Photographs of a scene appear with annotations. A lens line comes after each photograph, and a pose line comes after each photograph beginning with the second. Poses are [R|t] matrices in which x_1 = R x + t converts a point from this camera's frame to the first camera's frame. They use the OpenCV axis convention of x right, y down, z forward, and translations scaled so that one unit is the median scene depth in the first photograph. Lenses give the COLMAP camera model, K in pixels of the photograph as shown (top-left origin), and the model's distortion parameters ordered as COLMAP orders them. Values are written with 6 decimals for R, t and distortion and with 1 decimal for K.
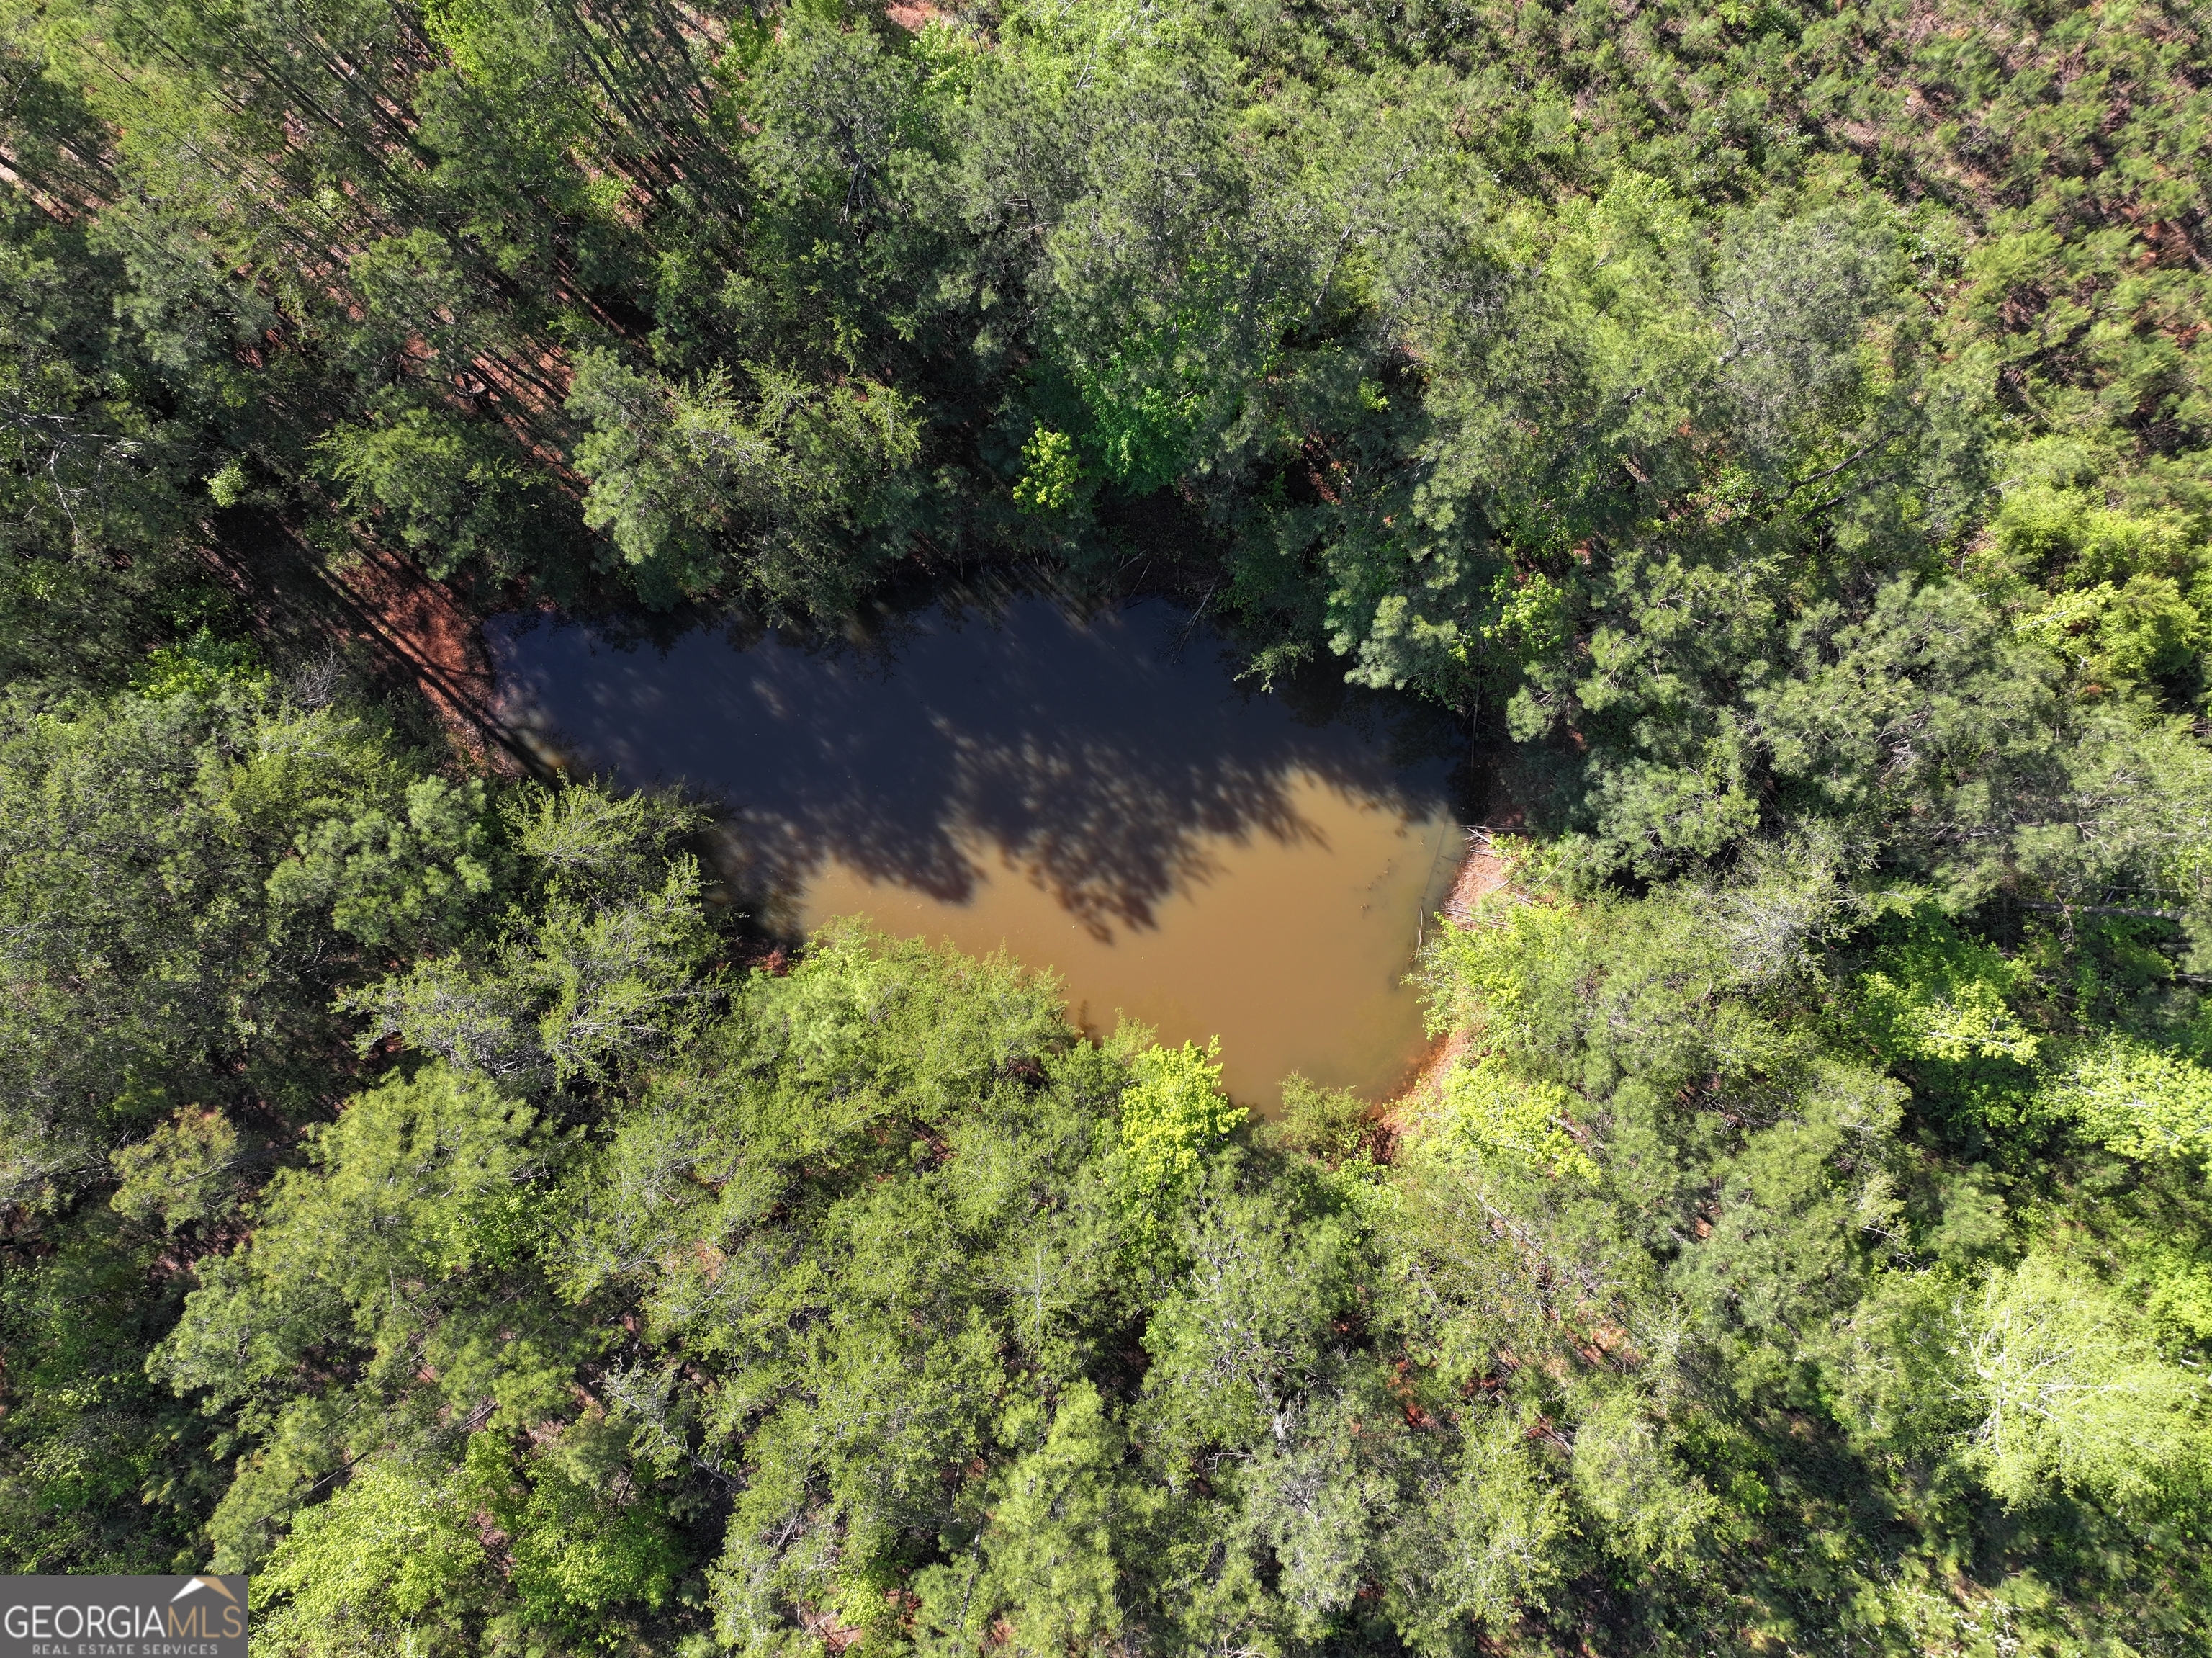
lens RADIAL K [[1556.0, 0, 1106.0], [0, 1556.0, 826.0], [0, 0, 1]] dist [-0.006290, 0.024474]
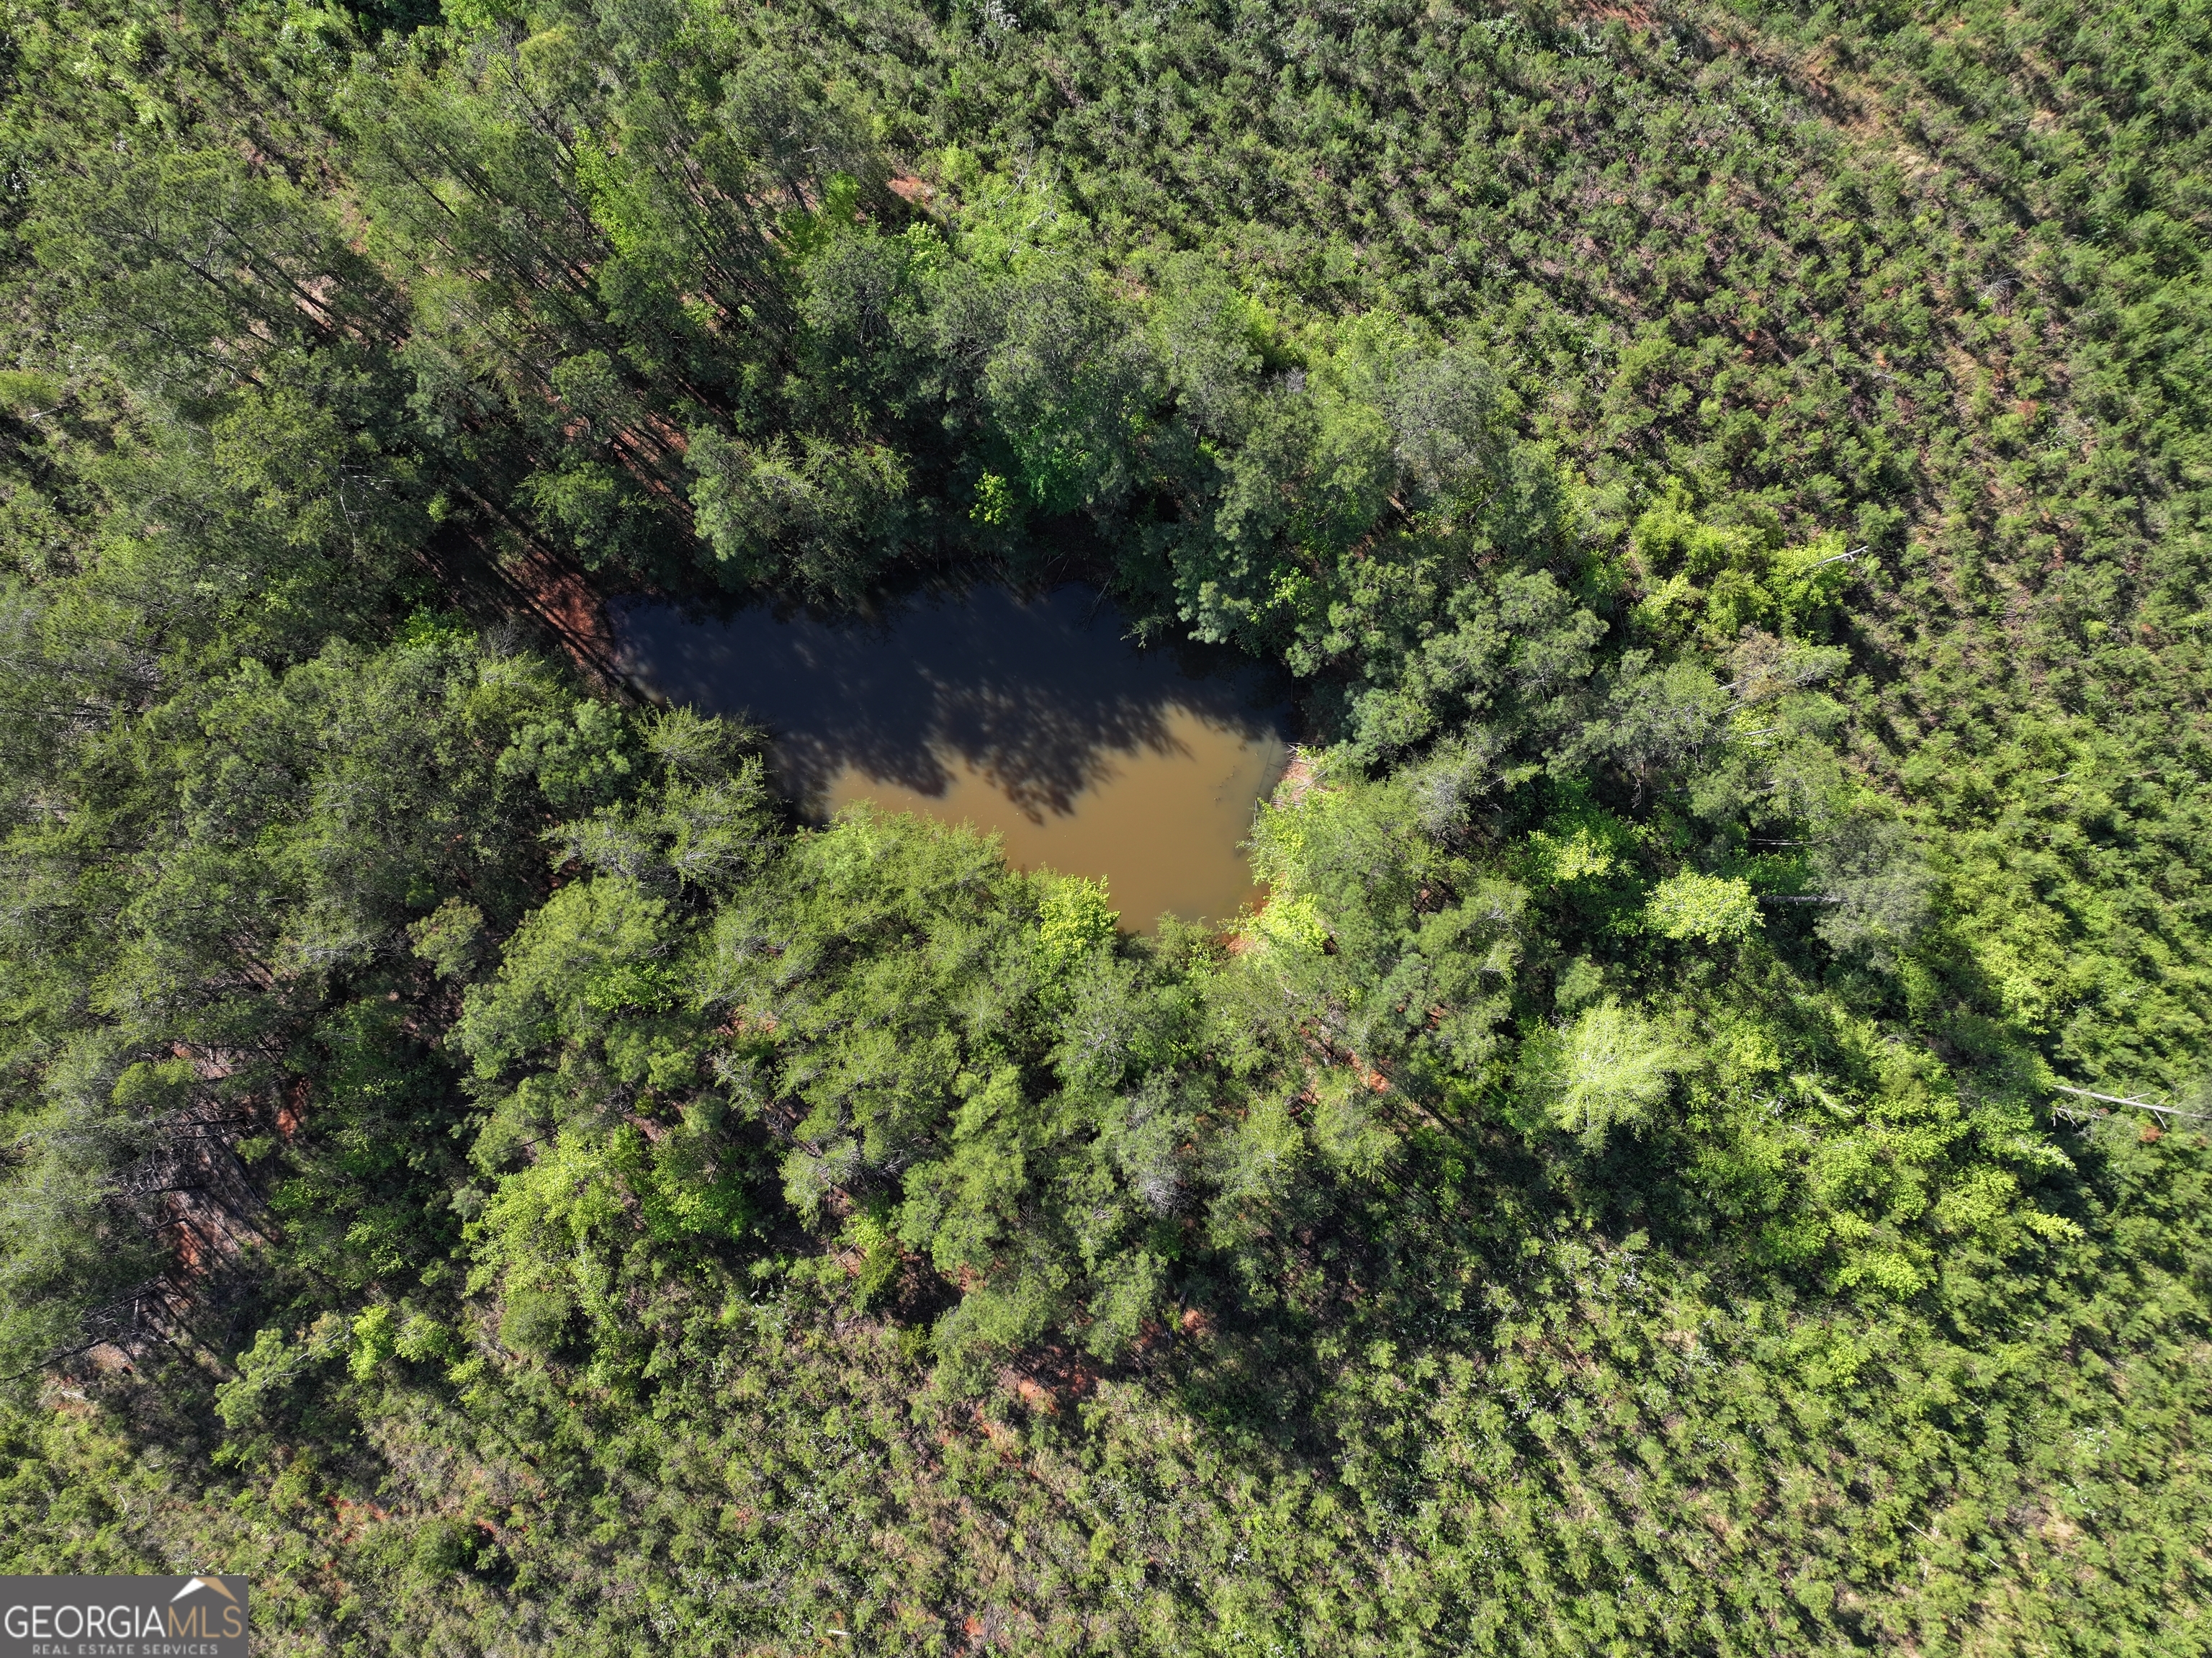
lens RADIAL K [[1556.0, 0, 1106.6], [0, 1556.0, 828.5], [0, 0, 1]] dist [-0.006290, 0.024474]
pose [[0.999995, 0.000604, 0.003113, 0.073318], [-0.000614, 0.999994, 0.003319, 0.092906], [-0.003111, -0.003321, 0.999990, -0.551553]]
